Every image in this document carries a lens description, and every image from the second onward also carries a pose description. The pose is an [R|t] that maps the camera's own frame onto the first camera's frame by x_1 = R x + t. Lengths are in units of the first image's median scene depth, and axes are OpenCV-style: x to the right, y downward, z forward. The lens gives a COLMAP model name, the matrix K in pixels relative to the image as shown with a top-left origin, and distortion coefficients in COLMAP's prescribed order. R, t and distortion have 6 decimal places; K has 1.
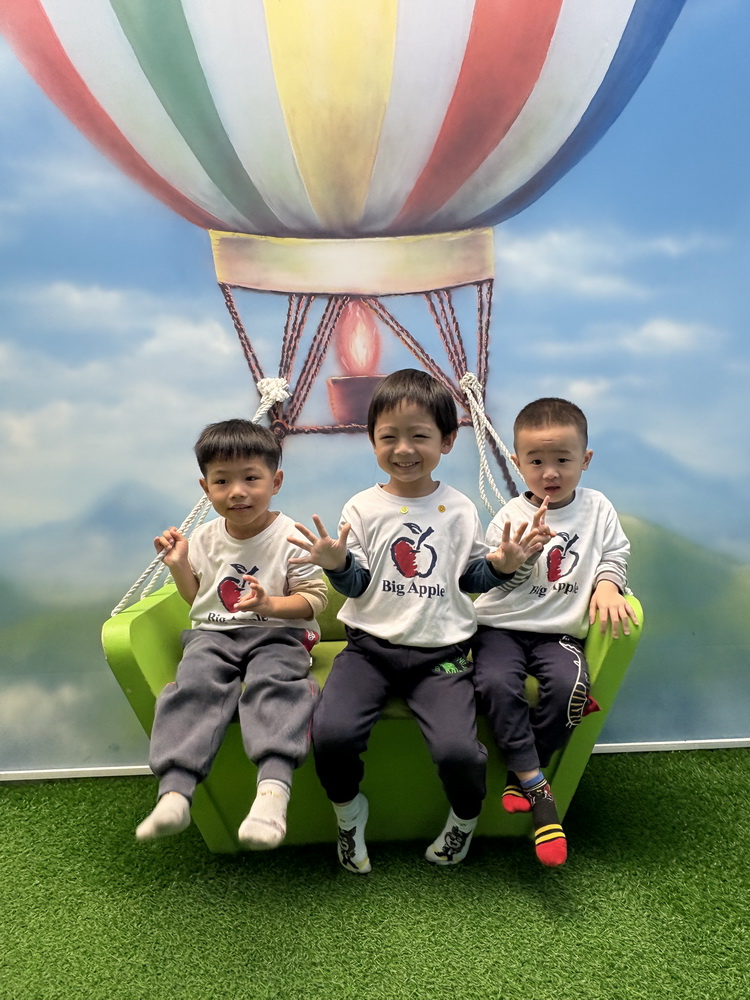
lens RADIAL K [[658.2, 0, 372.8], [0, 658.2, 500.2], [0, 0, 1]] dist [-0.025718, 0.012421]
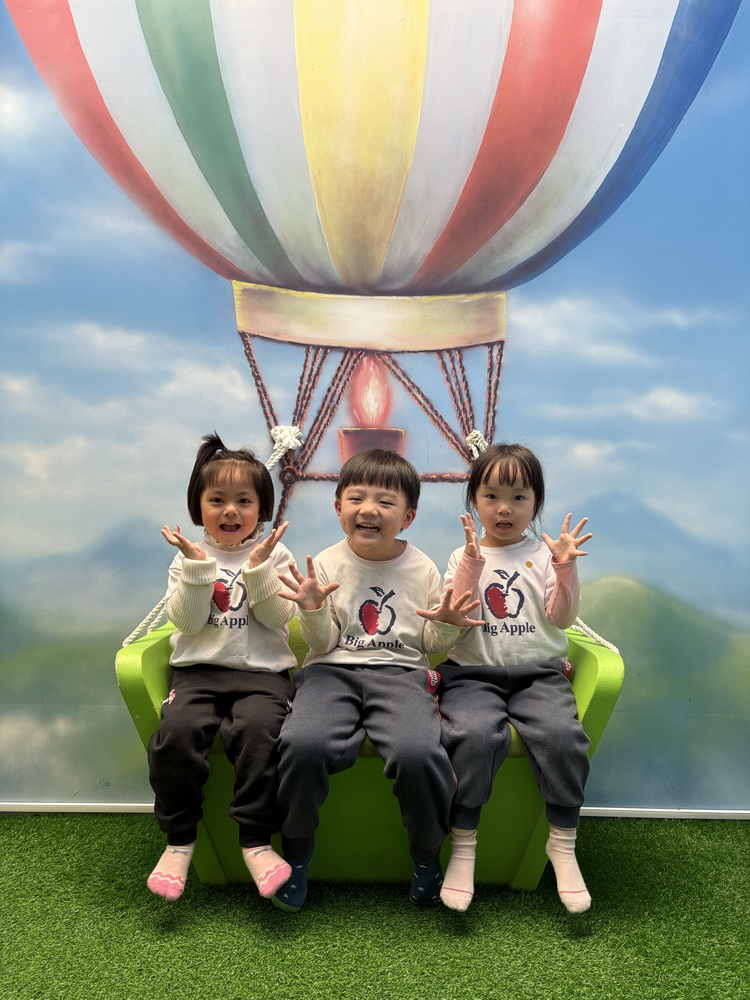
lens RADIAL K [[760.6, 0, 377.6], [0, 760.6, 503.1], [0, 0, 1]] dist [0.030396, -0.053940]
pose [[0.998575, 0.052677, -0.008531, 0.008306], [-0.053074, 0.997009, -0.056186, -0.004418], [0.005546, 0.056558, 0.998384, -0.188023]]
